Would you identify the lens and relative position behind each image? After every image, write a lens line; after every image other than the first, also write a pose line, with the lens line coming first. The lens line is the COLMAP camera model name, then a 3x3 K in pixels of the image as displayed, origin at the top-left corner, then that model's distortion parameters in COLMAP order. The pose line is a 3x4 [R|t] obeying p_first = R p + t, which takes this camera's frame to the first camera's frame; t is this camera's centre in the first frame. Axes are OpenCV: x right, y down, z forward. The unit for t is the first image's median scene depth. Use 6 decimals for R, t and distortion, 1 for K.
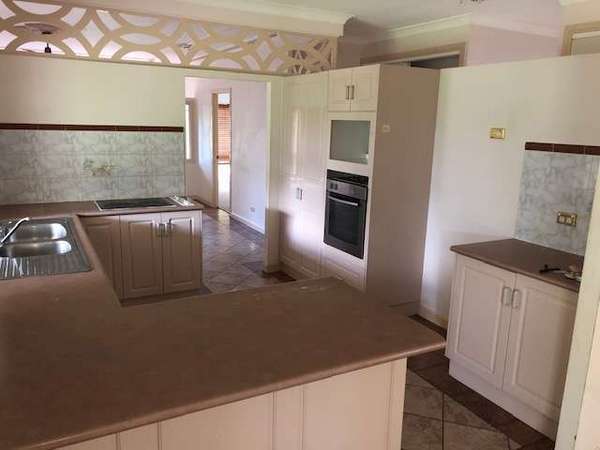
lens RADIAL K [[493.9, 0, 300.0], [0, 493.9, 225.0], [0, 0, 1]] dist [0.011043, 0.008210]
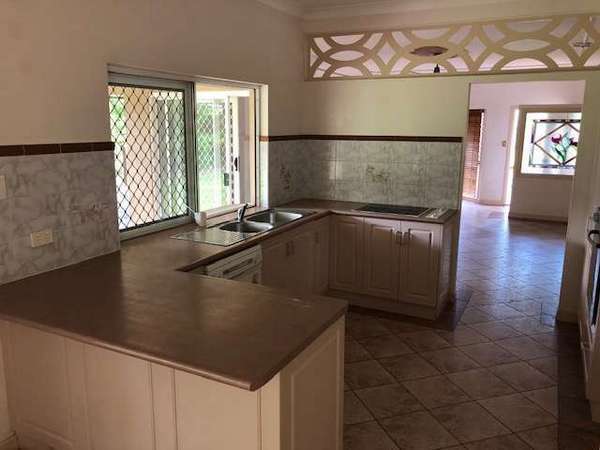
lens RADIAL K [[493.9, 0, 300.0], [0, 493.9, 225.0], [0, 0, 1]] dist [0.011043, 0.008210]
pose [[0.565526, 0.142174, -0.812383, 0.410286], [-0.165073, 0.984610, 0.057402, -0.038735], [0.808042, 0.101640, 0.580291, 0.231985]]
